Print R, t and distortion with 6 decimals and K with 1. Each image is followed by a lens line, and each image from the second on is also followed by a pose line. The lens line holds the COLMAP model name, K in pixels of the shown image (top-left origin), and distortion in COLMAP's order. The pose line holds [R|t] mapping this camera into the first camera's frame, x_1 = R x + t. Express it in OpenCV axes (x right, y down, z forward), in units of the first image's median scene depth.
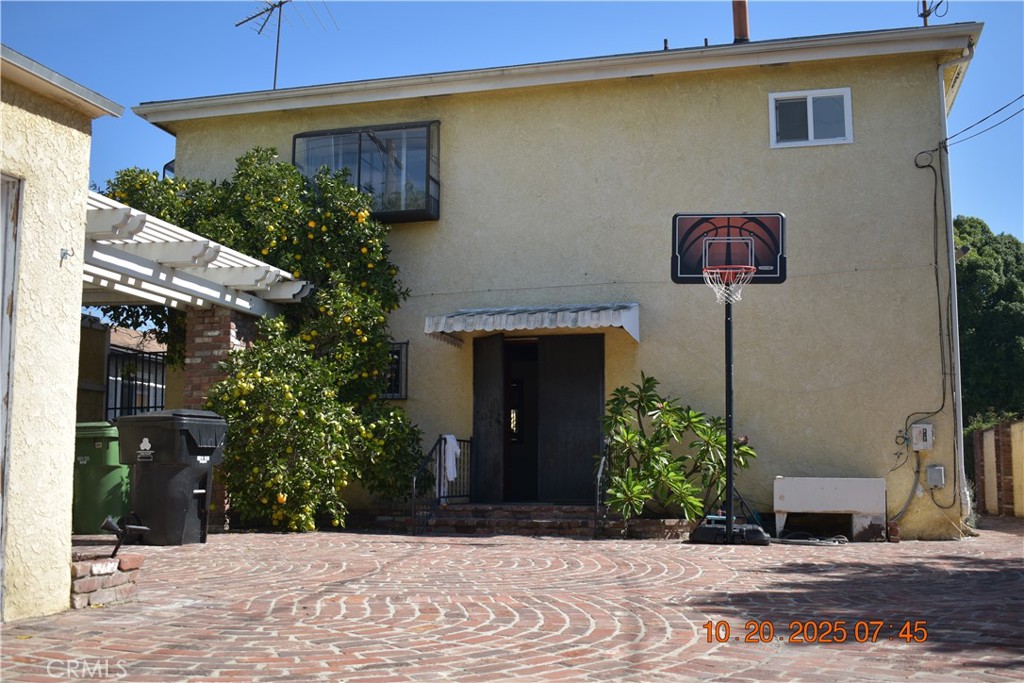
lens RADIAL K [[1081.2, 0, 510.5], [0, 1081.2, 340.3], [0, 0, 1]] dist [-0.068923, 0.000000]
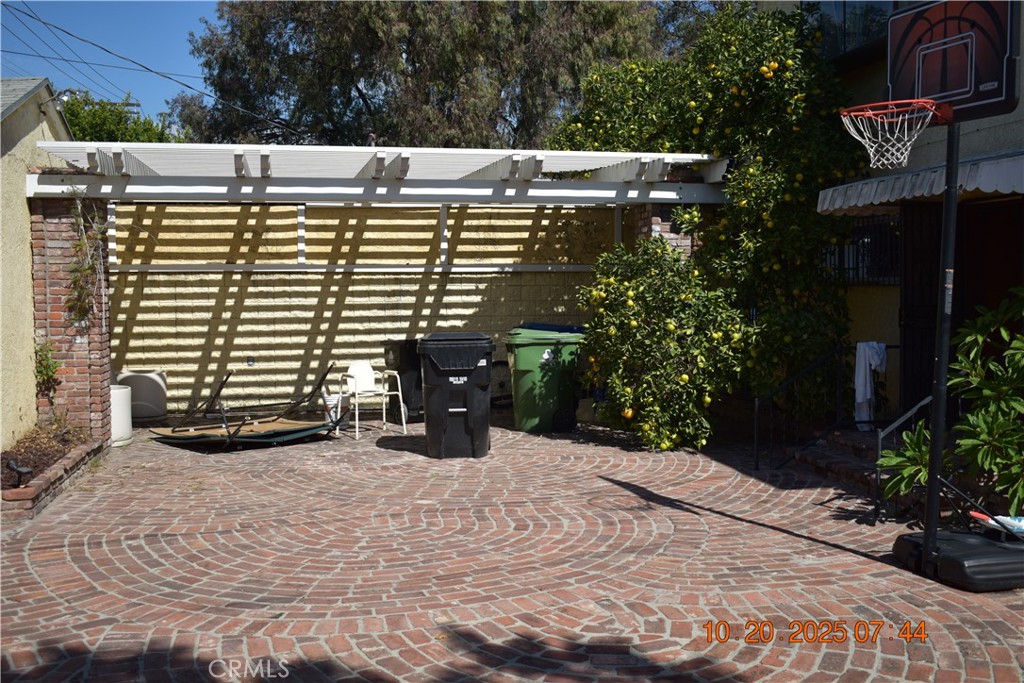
lens RADIAL K [[1081.2, 0, 511.0], [0, 1081.2, 343.8], [0, 0, 1]] dist [-0.068923, 0.000000]
pose [[0.444234, 0.040603, -0.894990, 0.599755], [0.121847, 0.986952, 0.105255, -0.024995], [0.887586, -0.155810, 0.433491, 0.533027]]
